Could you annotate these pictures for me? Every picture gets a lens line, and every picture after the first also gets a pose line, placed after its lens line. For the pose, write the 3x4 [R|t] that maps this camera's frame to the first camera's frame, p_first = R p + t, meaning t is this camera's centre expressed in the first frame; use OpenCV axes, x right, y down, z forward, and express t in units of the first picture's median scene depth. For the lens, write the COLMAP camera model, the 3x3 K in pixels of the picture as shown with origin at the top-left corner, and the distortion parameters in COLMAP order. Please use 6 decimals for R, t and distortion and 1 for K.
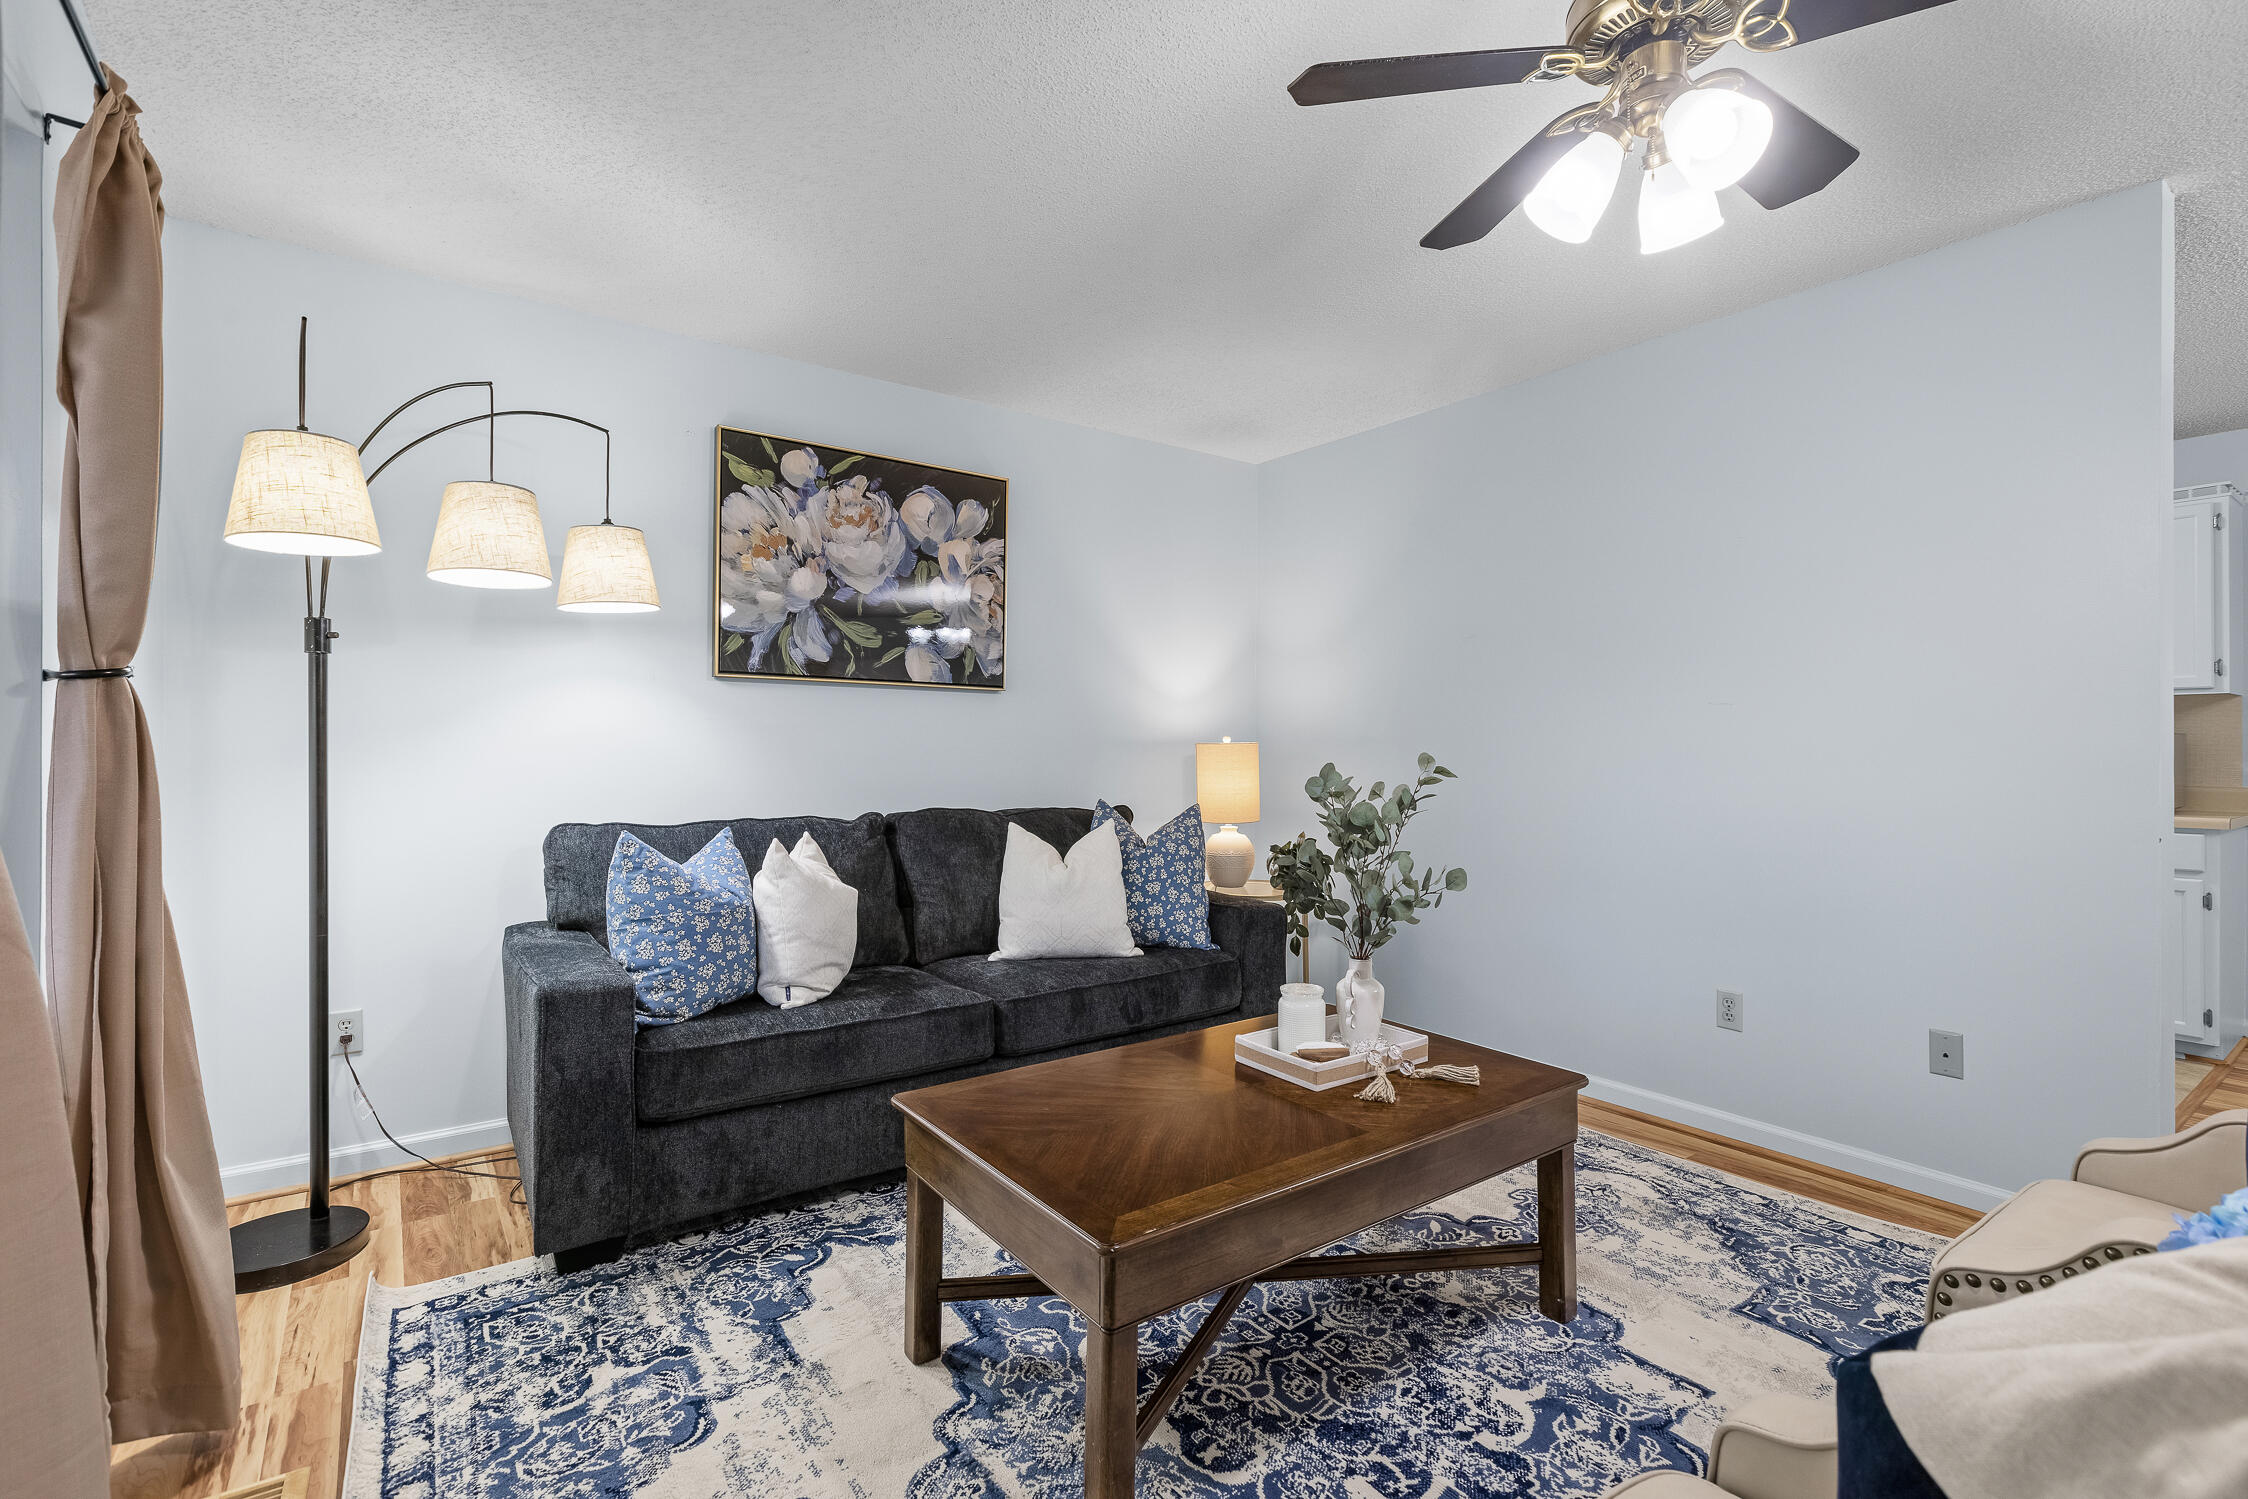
lens RADIAL K [[1004.8, 0, 1117.7], [0, 1004.8, 745.0], [0, 0, 1]] dist [0.001037, -0.000994]
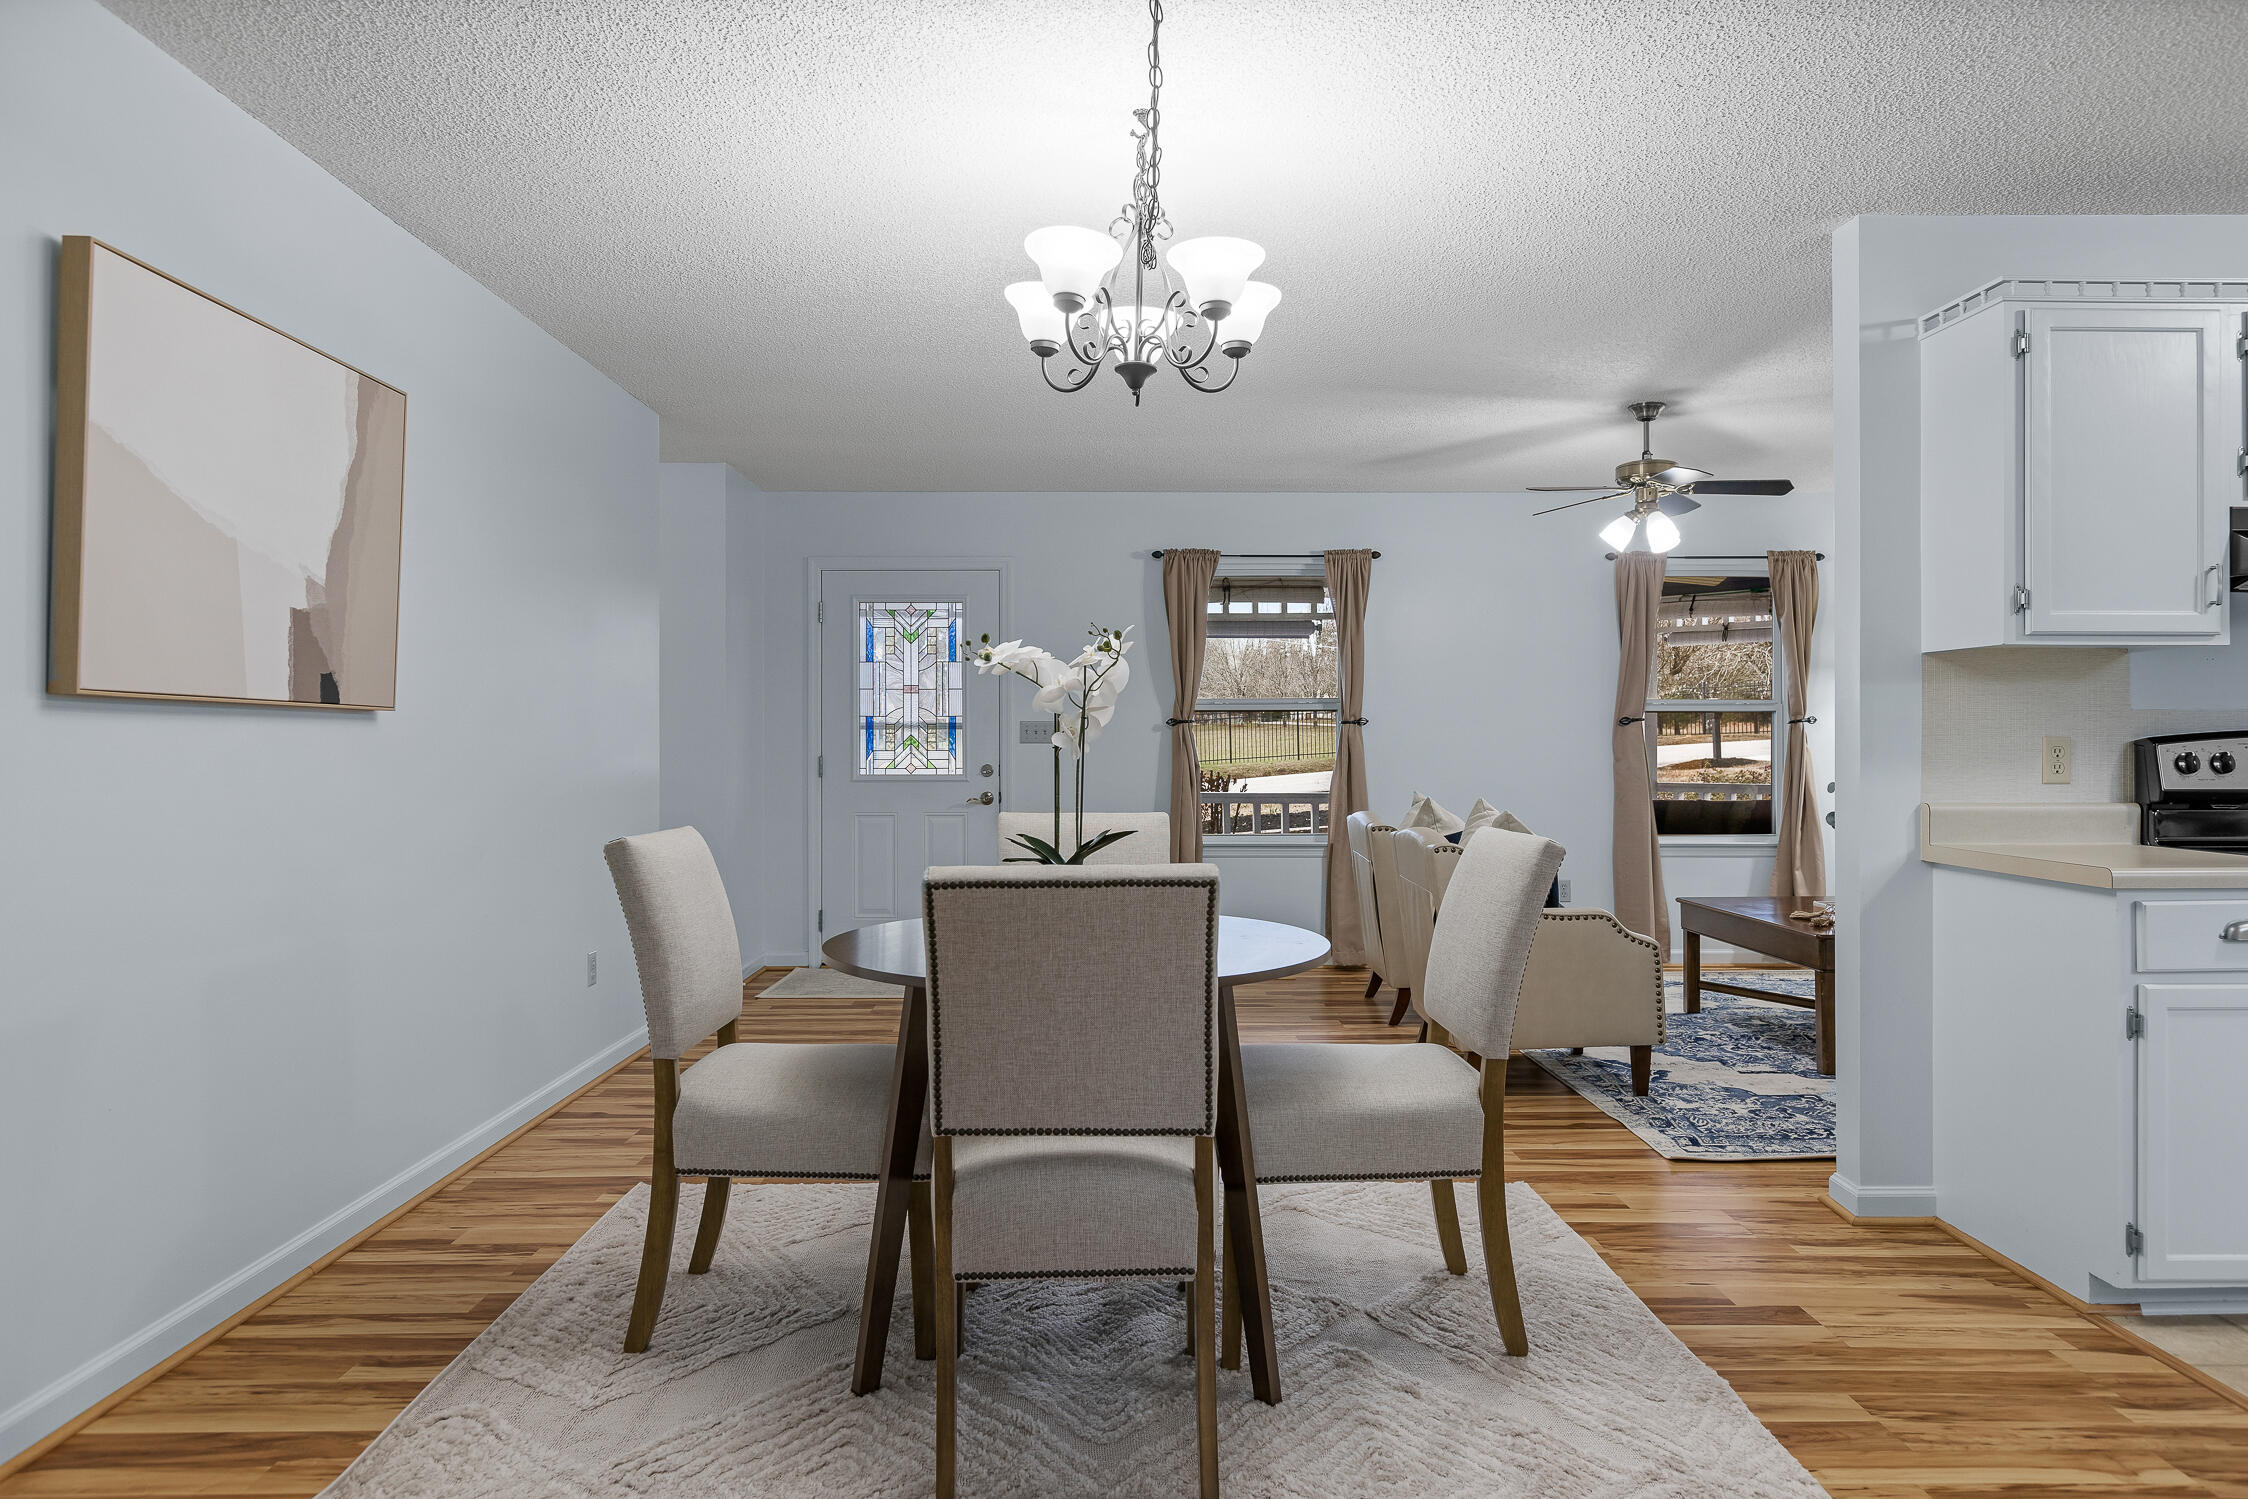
lens RADIAL K [[1393.8, 0, 1105.8], [0, 1393.8, 736.6], [0, 0, 1]] dist [-0.004862, -0.001853]
pose [[-0.576083, -0.006847, -0.817363, 2.096769], [0.000946, 0.999959, -0.009043, 0.009051], [0.817391, -0.005983, -0.576053, 0.926510]]
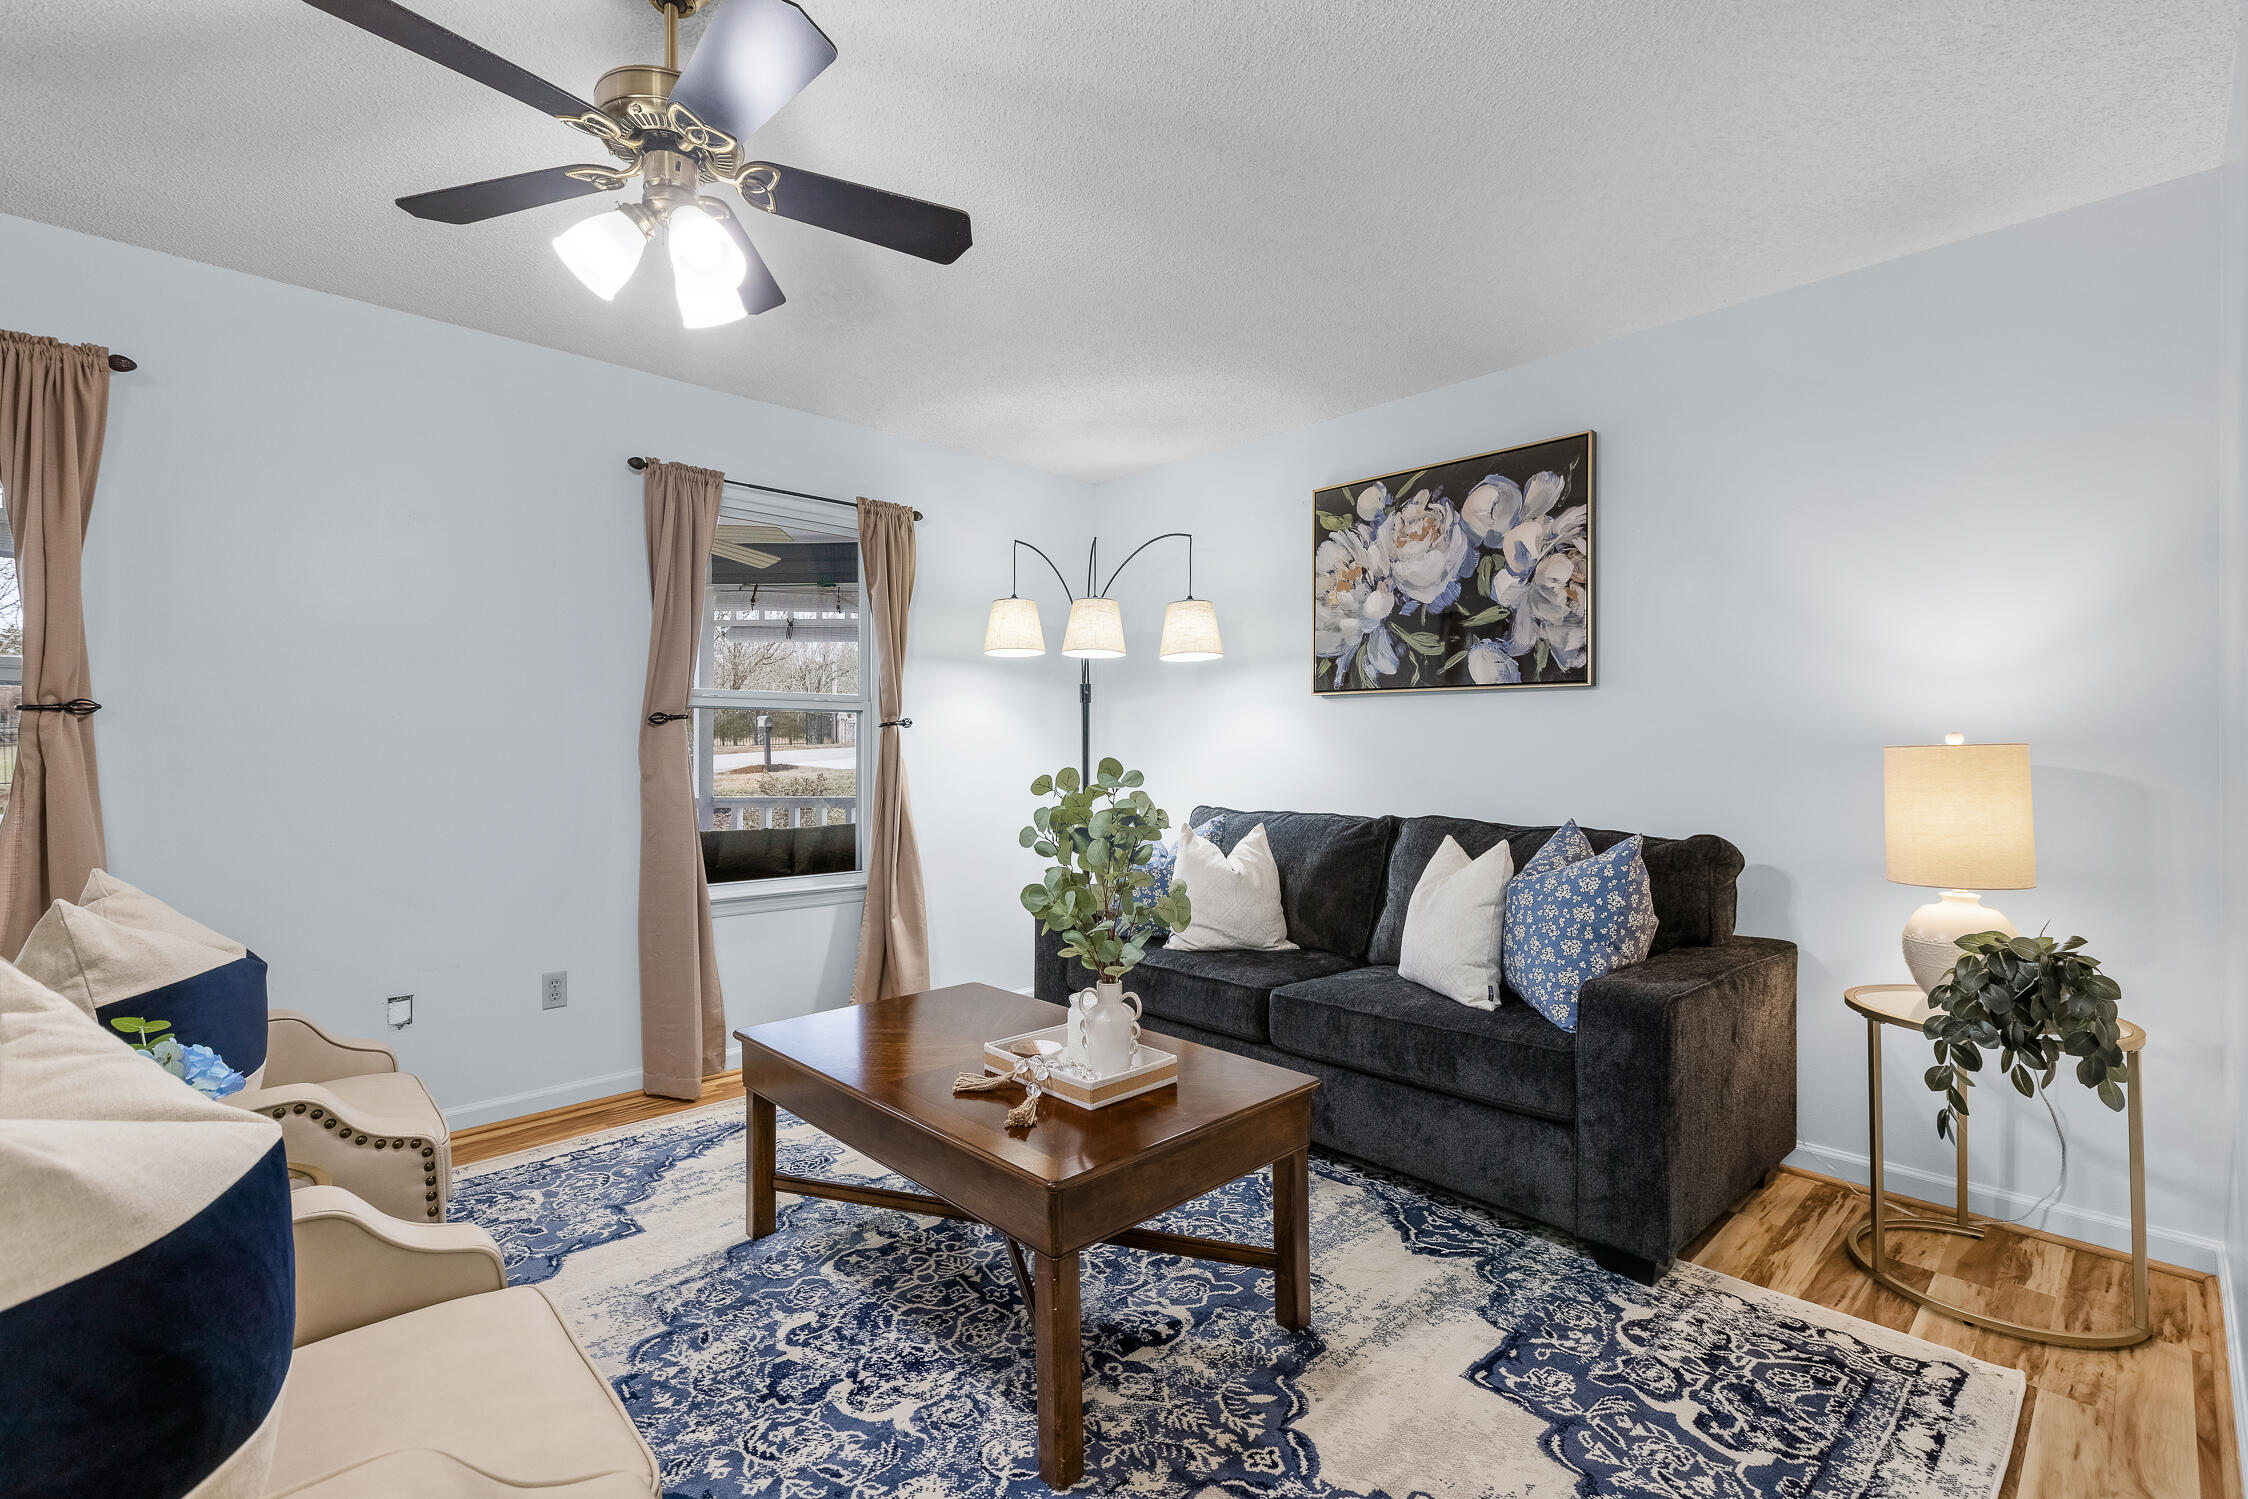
lens RADIAL K [[1004.8, 0, 1122.6], [0, 1004.8, 744.3], [0, 0, 1]] dist [0.001037, -0.000994]
pose [[0.142143, -0.010791, -0.989787, 0.834382], [0.001860, 0.999942, -0.010635, 0.003682], [0.989844, -0.000329, 0.142154, 0.637482]]
